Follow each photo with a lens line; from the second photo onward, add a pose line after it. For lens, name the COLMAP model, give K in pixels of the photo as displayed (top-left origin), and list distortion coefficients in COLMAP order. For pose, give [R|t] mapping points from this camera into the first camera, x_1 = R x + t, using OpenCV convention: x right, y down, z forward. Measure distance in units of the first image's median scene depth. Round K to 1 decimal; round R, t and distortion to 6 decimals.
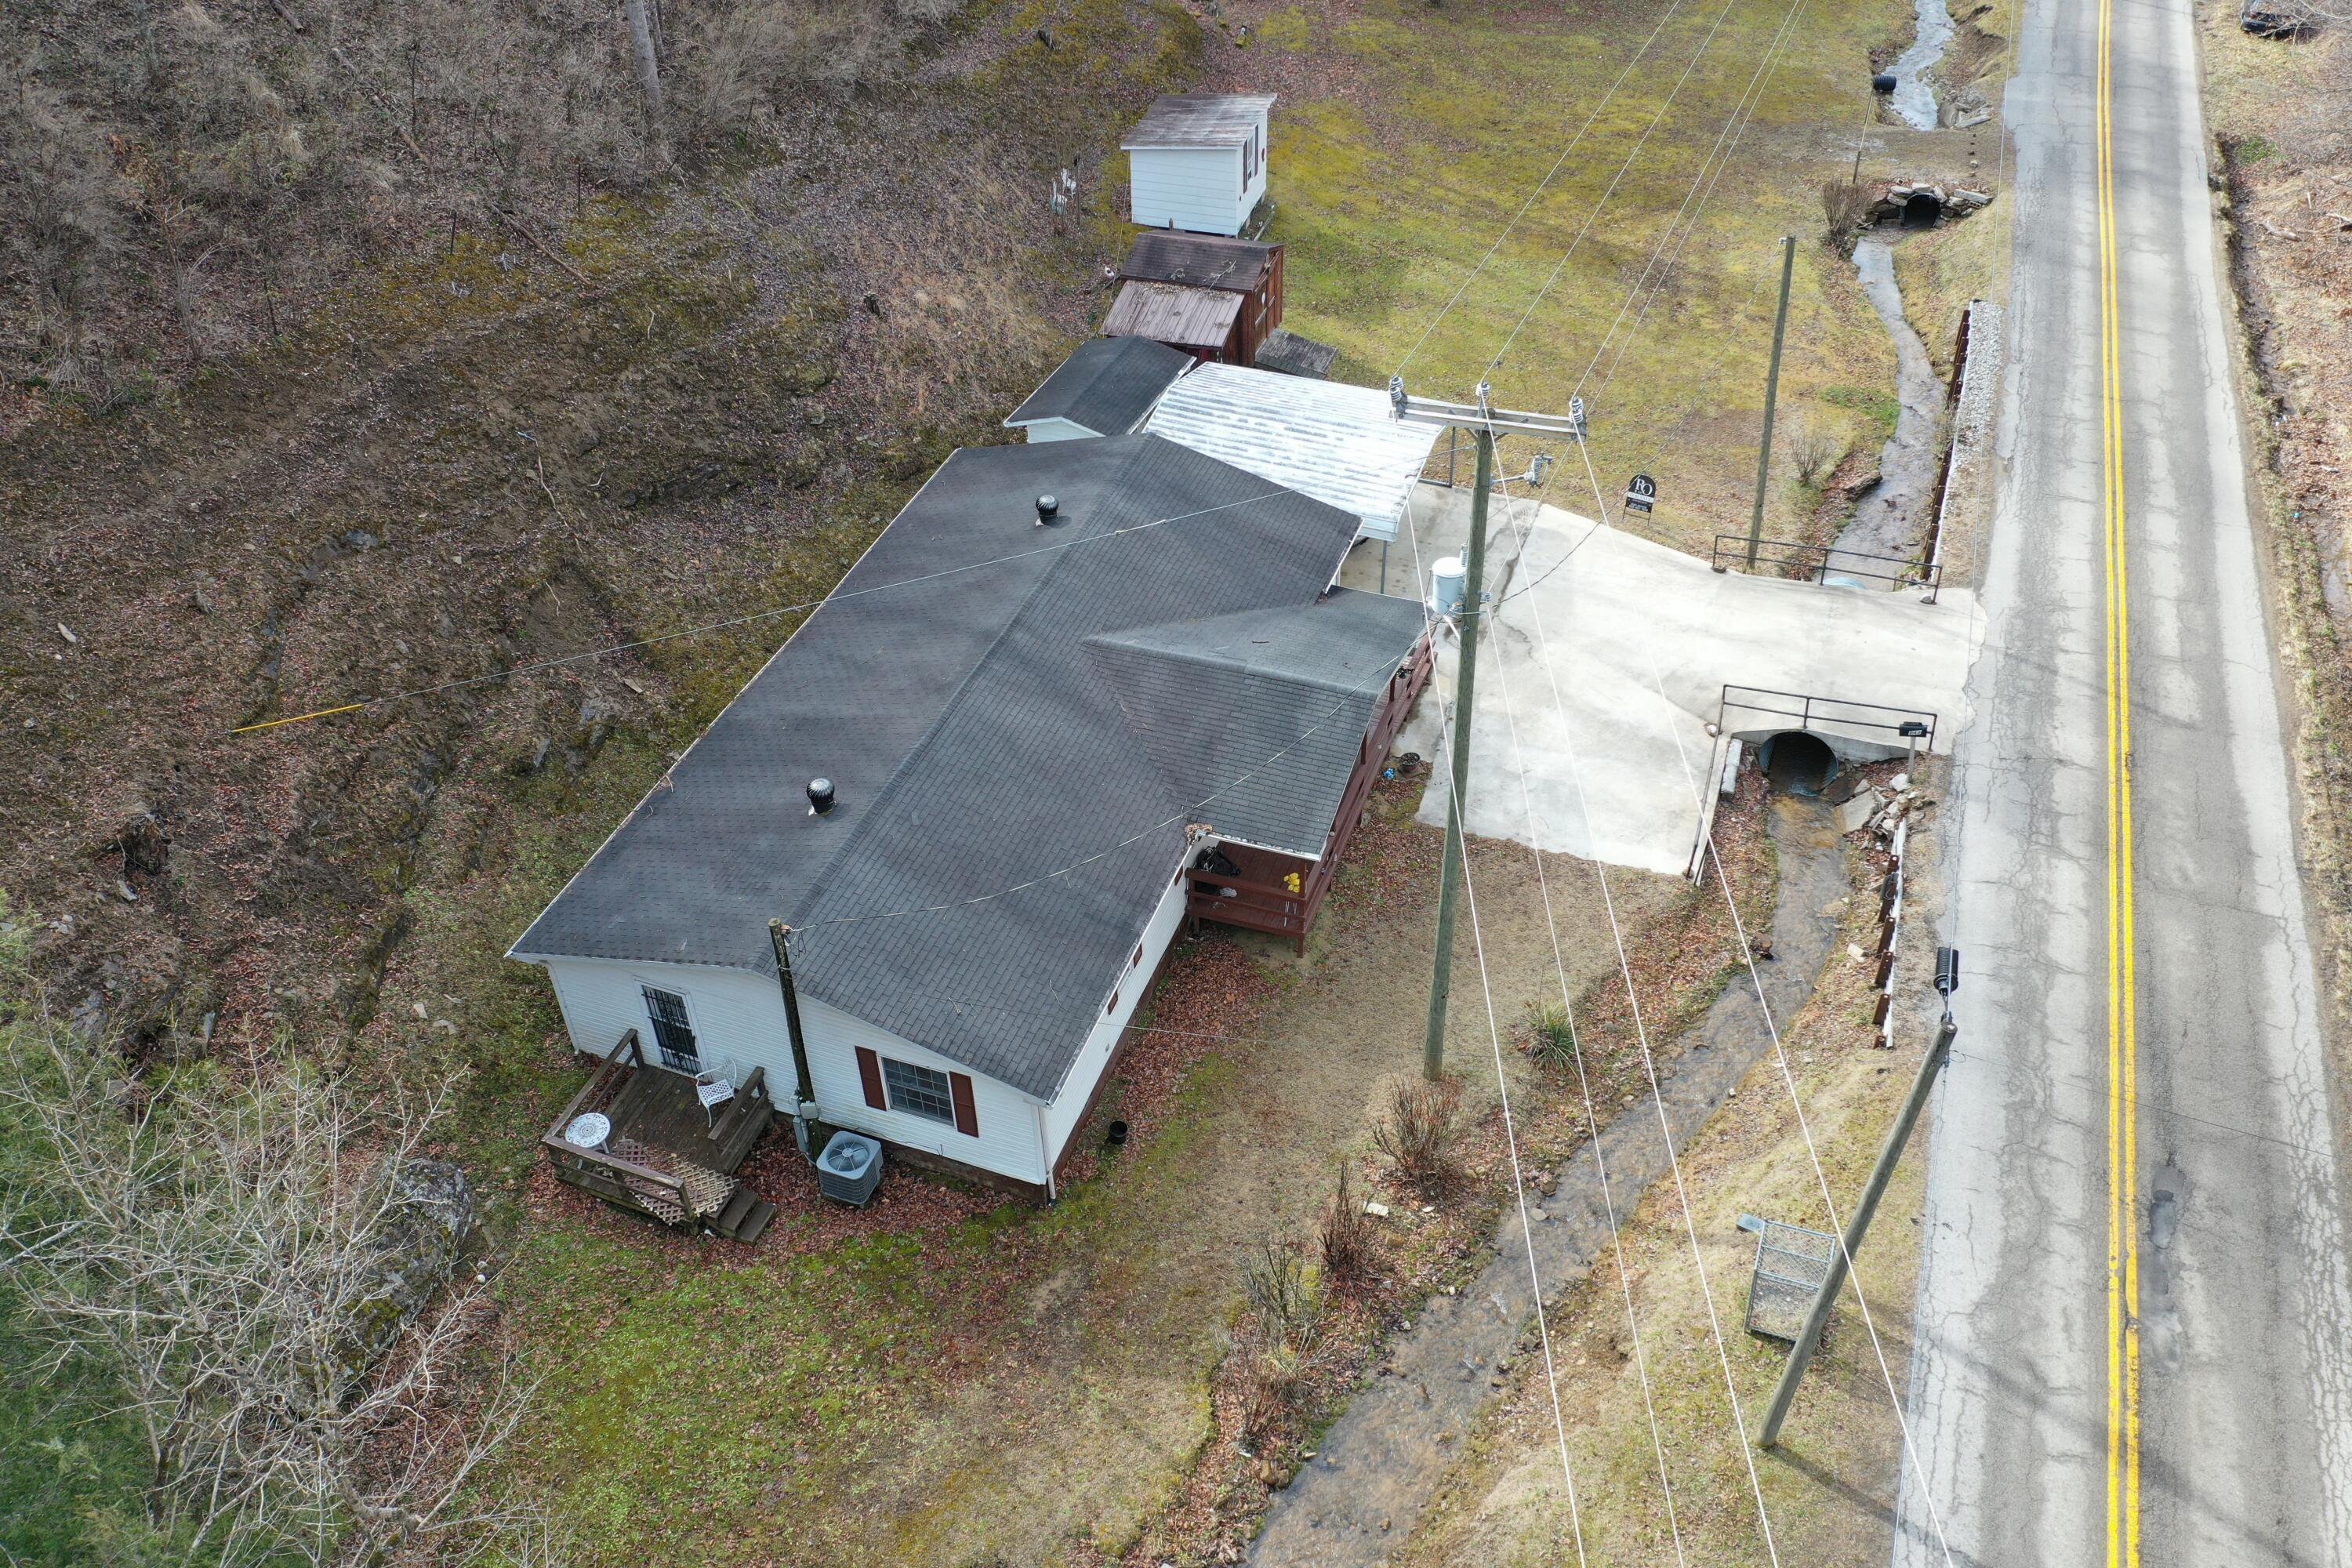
lens RADIAL K [[1842.4, 0, 1171.1], [0, 1842.4, 790.5], [0, 0, 1]] dist [0.006332, -0.001647]
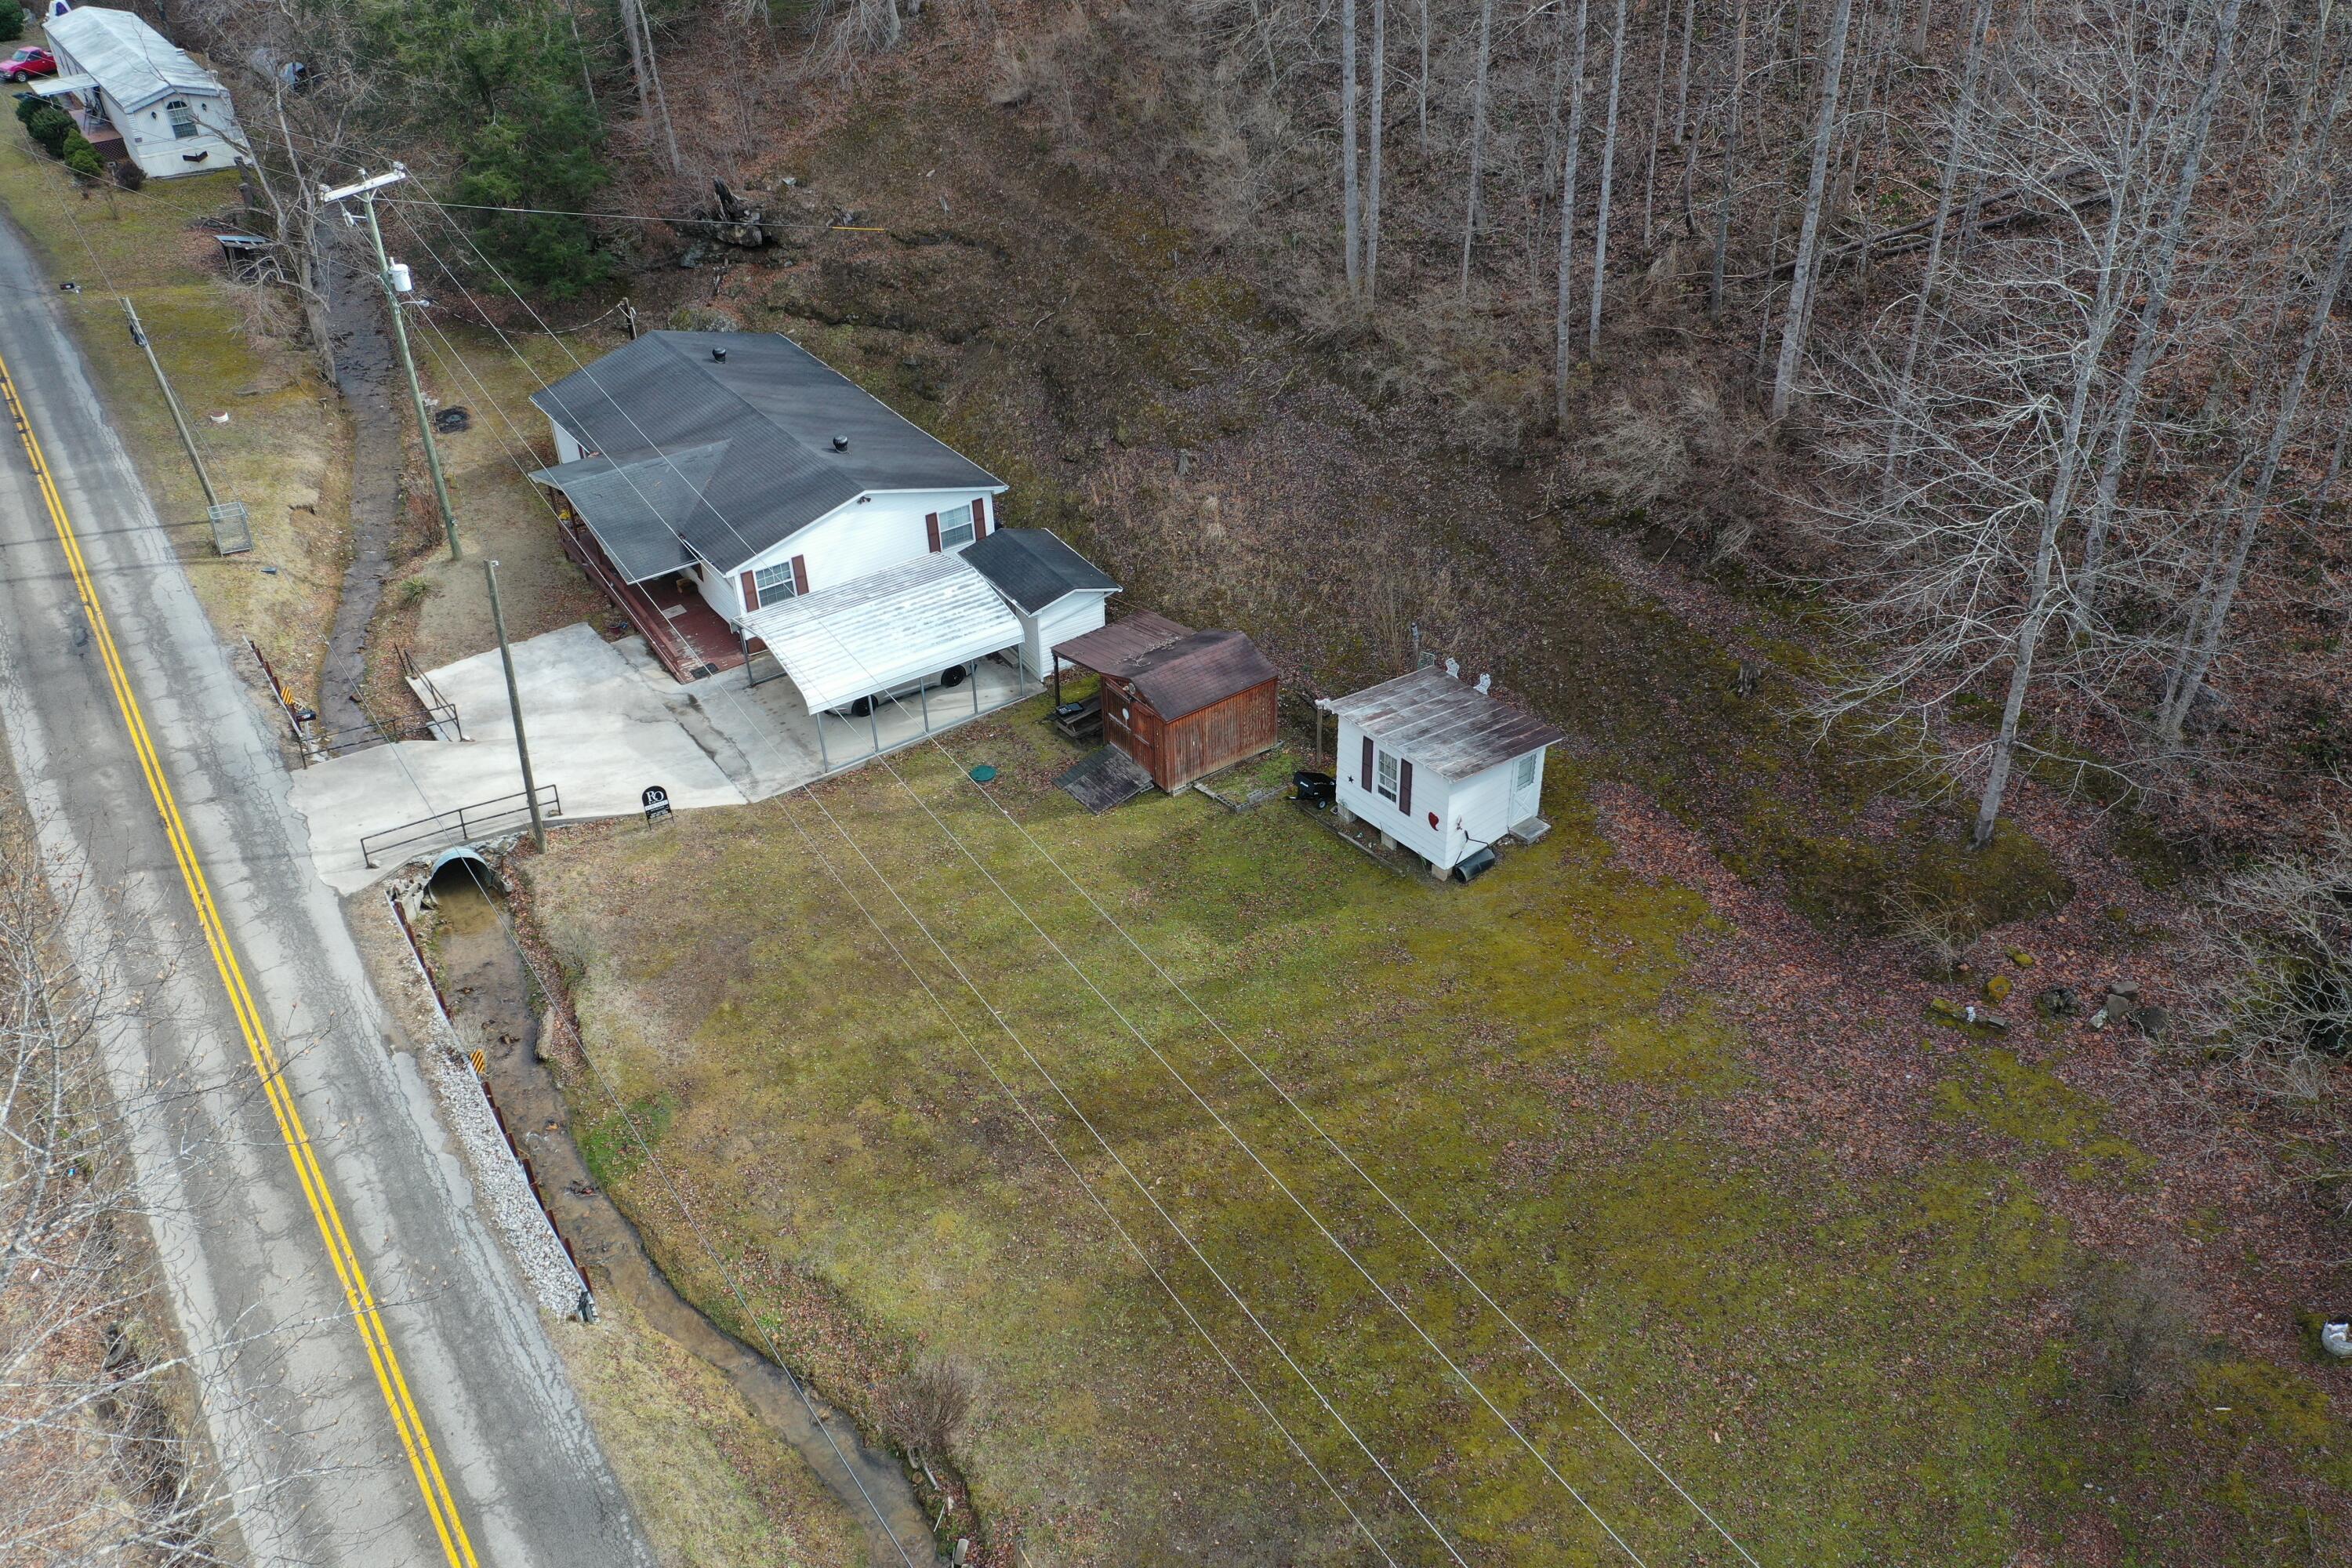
lens RADIAL K [[1858.5, 0, 1176.0], [0, 1858.5, 784.0], [0, 0, 1]] dist [0.002071, 0.002795]
pose [[-0.573911, 0.489634, -0.656418, 1.026540], [-0.499042, 0.426429, 0.754397, -1.480989], [0.649295, 0.760537, -0.000384, 1.545209]]
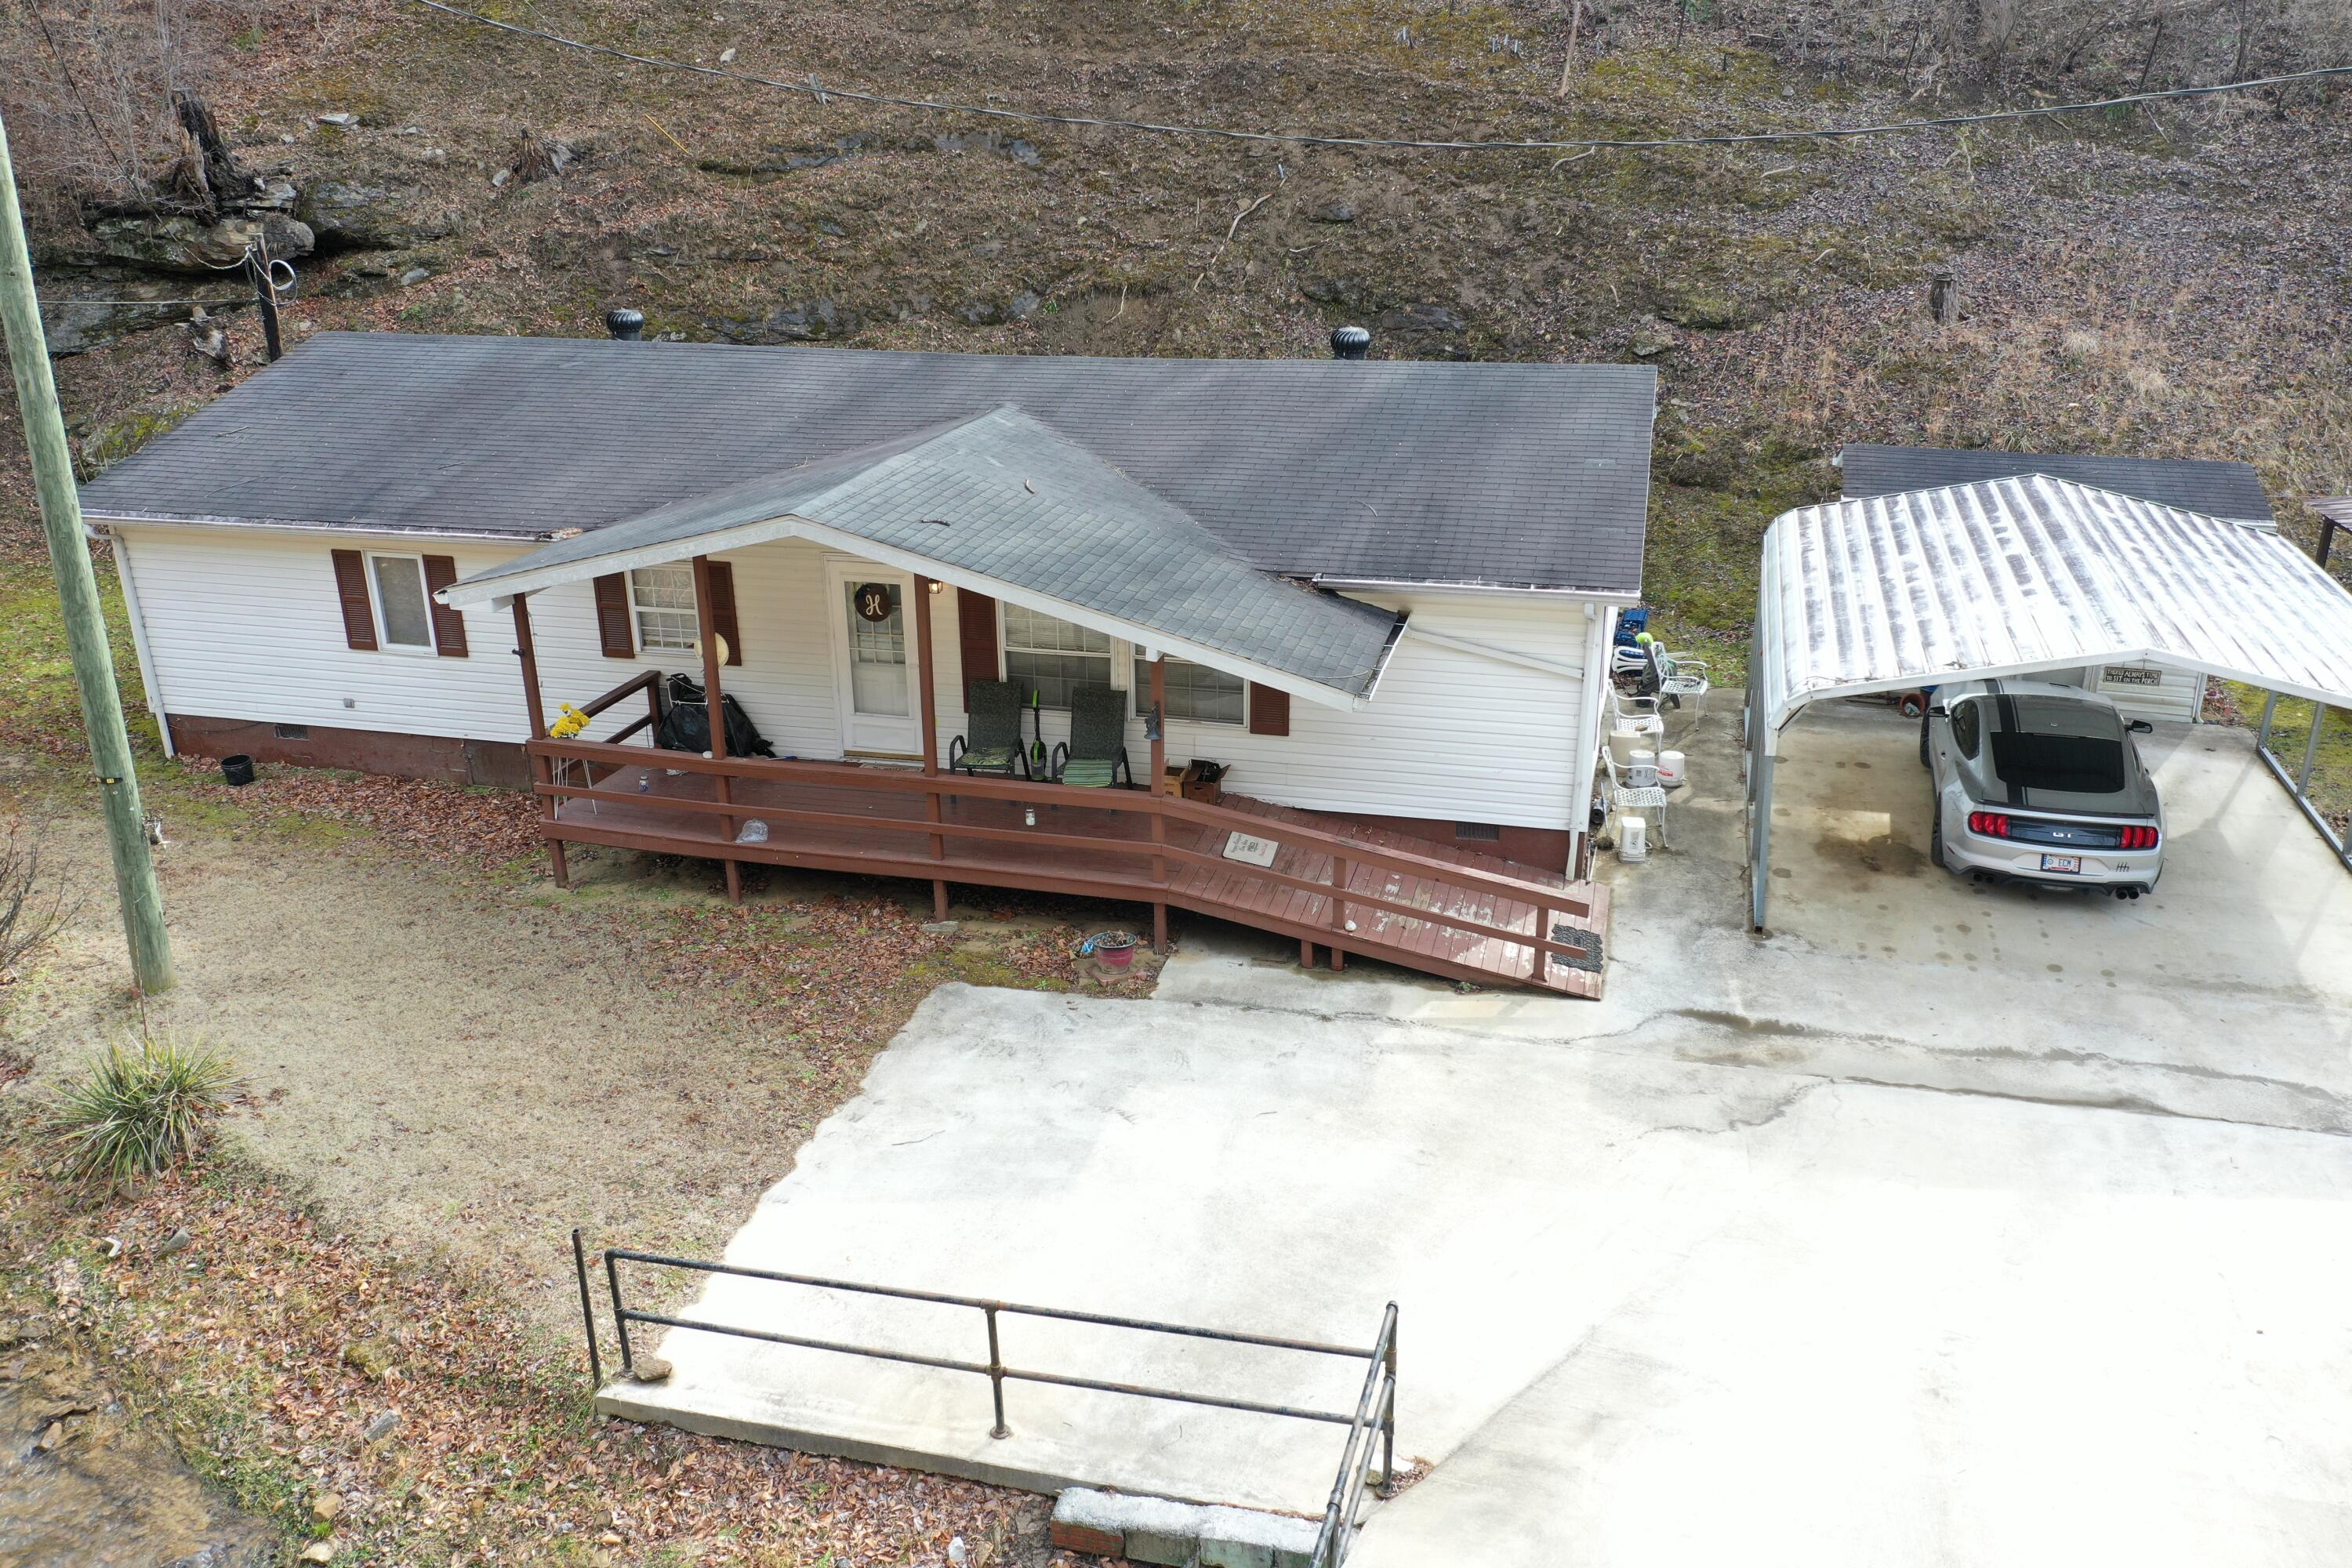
lens RADIAL K [[1842.4, 0, 1171.1], [0, 1842.4, 790.5], [0, 0, 1]] dist [0.006332, -0.001647]
pose [[0.087802, 0.375294, -0.922738, 0.567145], [-0.637287, 0.733107, 0.237528, -0.168852], [0.765608, 0.567194, 0.303538, 0.953763]]
